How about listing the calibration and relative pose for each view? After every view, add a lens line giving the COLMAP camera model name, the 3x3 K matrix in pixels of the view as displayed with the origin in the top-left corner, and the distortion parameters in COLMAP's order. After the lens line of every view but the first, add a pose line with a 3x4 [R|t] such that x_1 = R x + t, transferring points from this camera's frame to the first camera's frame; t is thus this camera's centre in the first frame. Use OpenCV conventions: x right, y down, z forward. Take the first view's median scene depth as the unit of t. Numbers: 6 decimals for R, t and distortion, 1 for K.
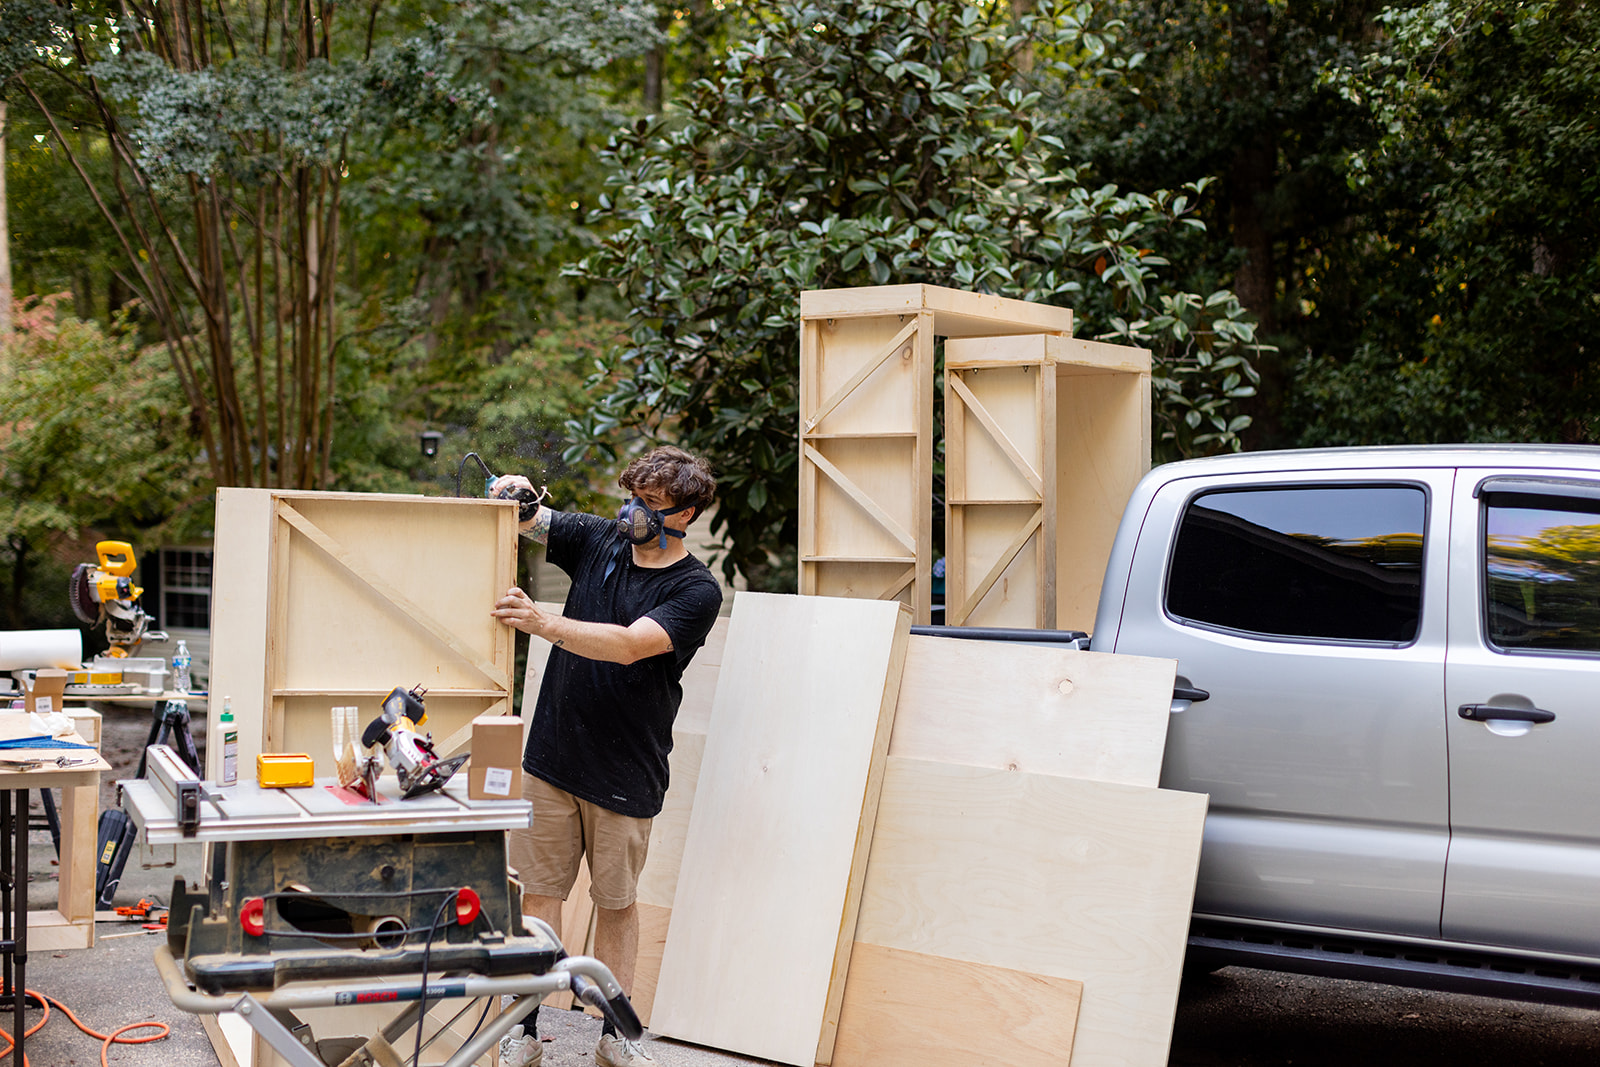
lens RADIAL K [[2213.0, 0, 800.0], [0, 2213.0, 533.5], [0, 0, 1]] dist [0.021028, -0.005384]
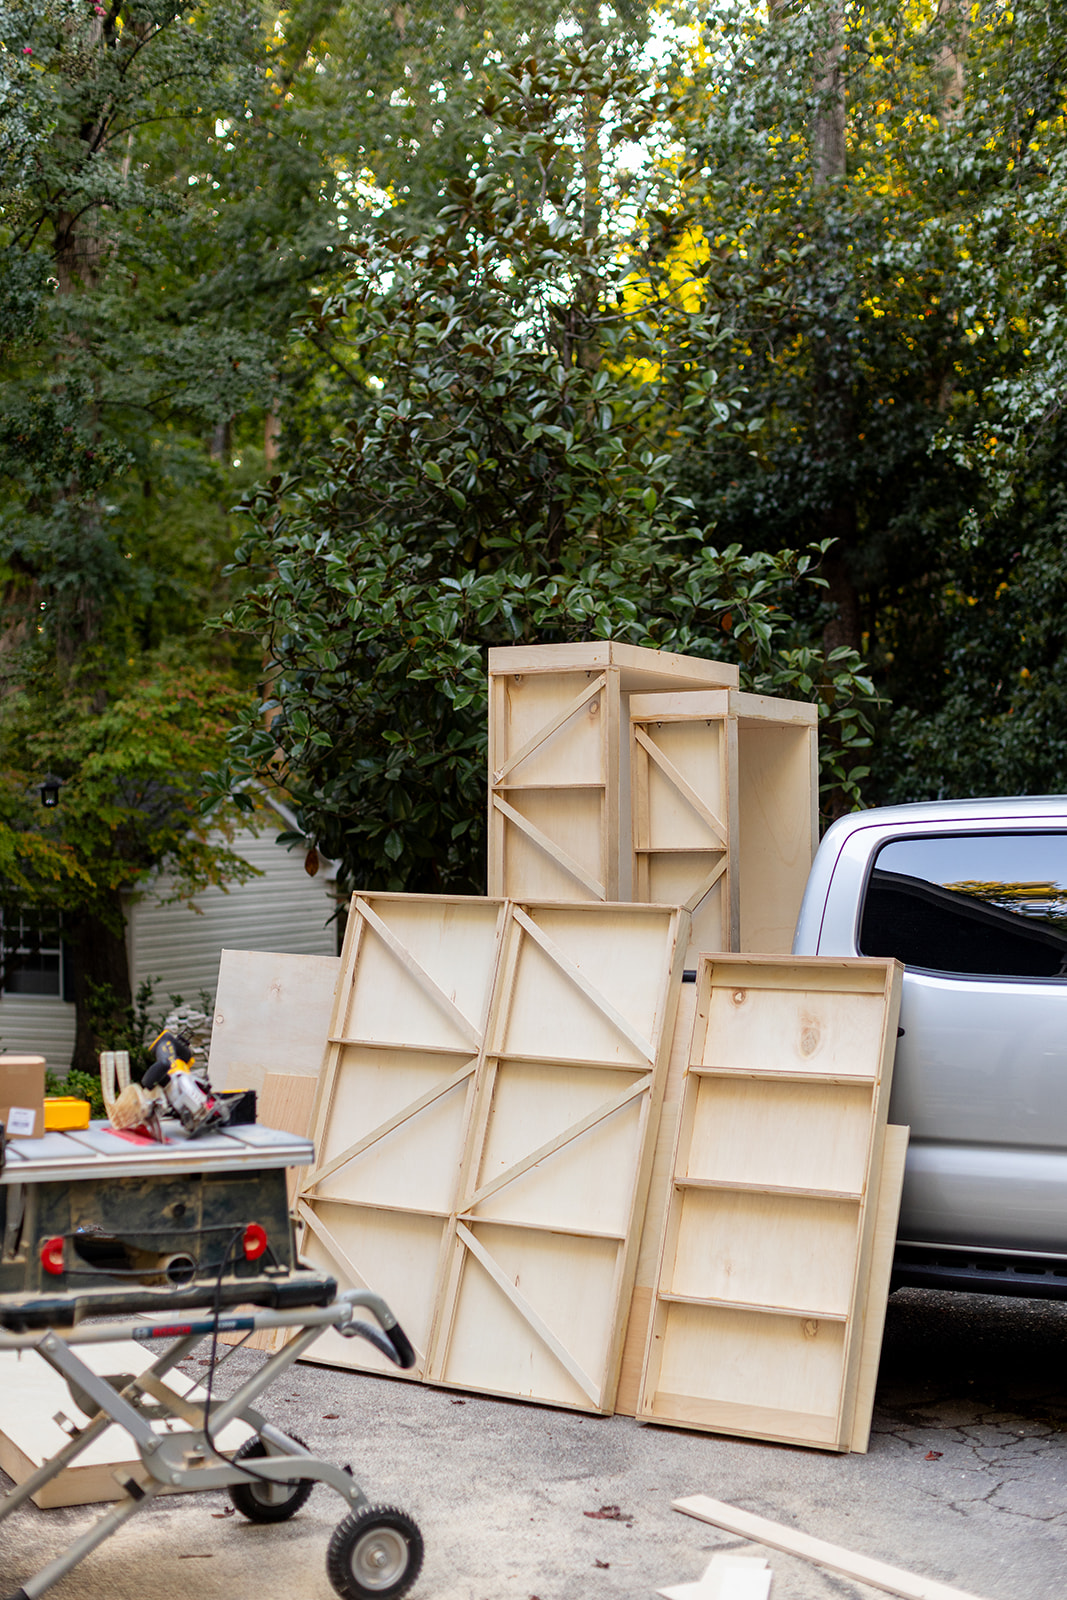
lens RADIAL K [[2213.0, 0, 556.7], [0, 2213.0, 793.7], [0, 0, 1]] dist [0.021028, -0.005384]
pose [[0.995928, -0.002411, 0.090118, -0.039506], [0.006006, 0.999196, -0.039640, 0.000191], [-0.089950, 0.040020, 0.995142, -0.021164]]
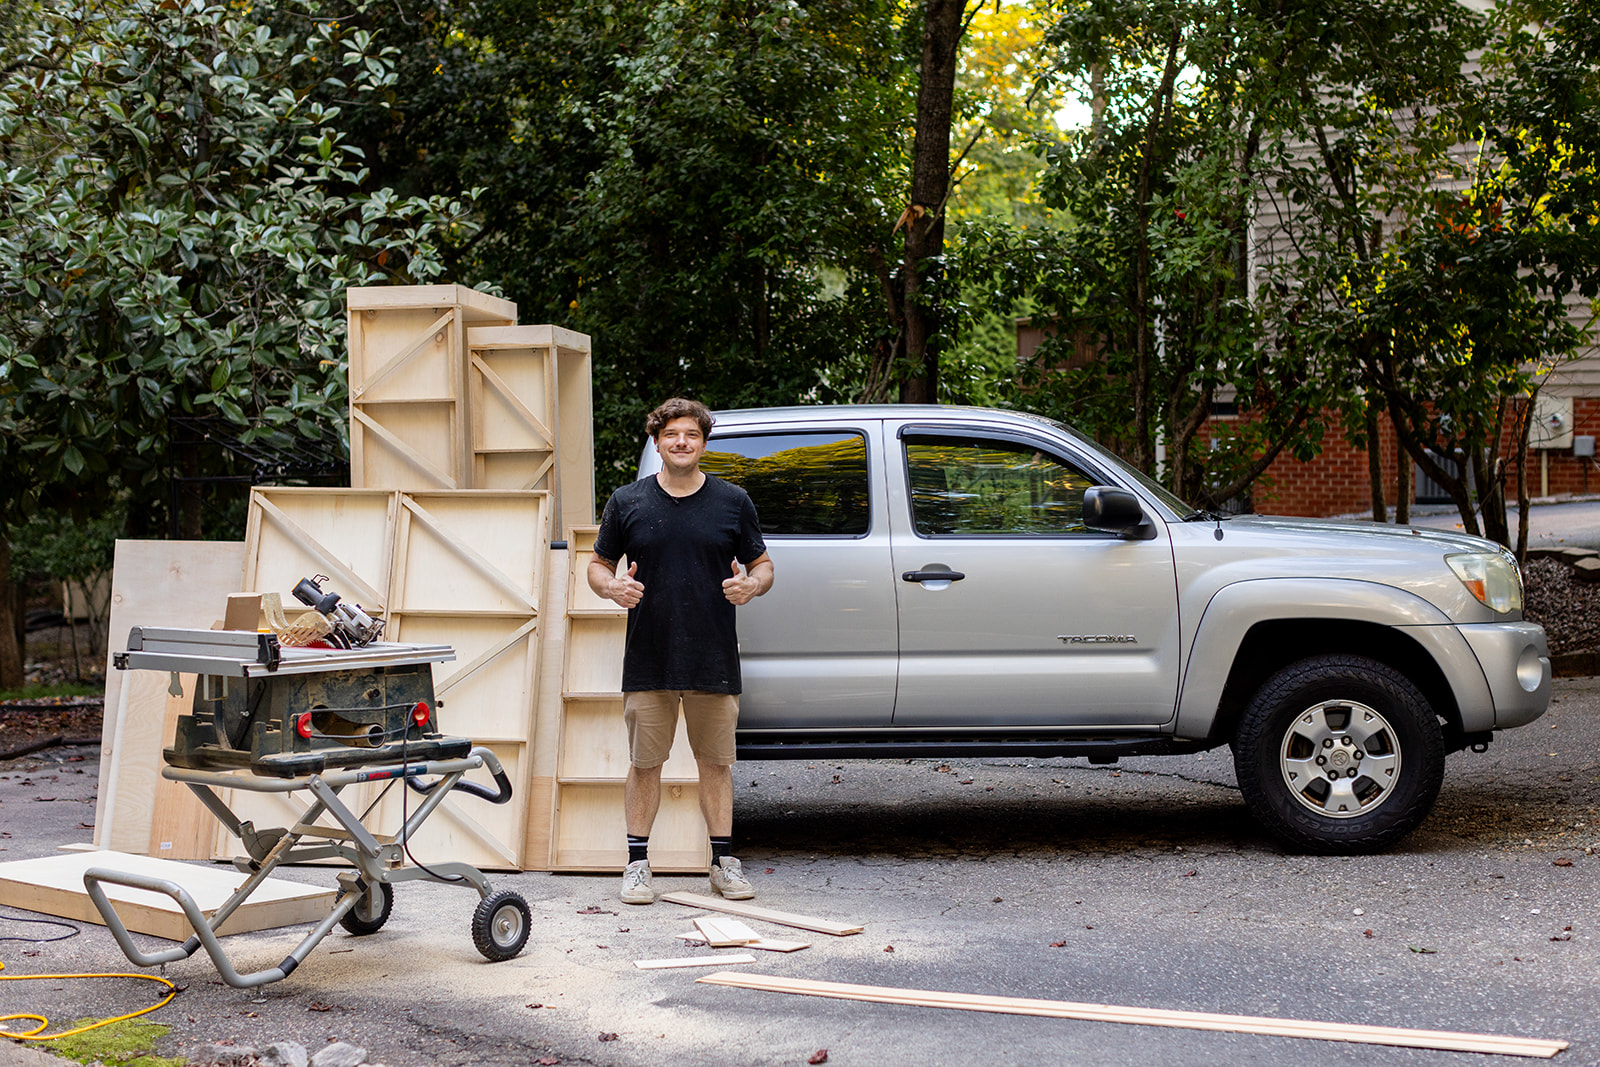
lens RADIAL K [[2287.4, 0, 773.1], [0, 2287.4, 558.7], [0, 0, 1]] dist [0.006565, 0.045204]
pose [[0.893709, -0.034686, 0.447303, -0.240359], [0.025142, 0.999312, 0.027257, 0.010756], [-0.447941, -0.013114, 0.893967, -0.184431]]
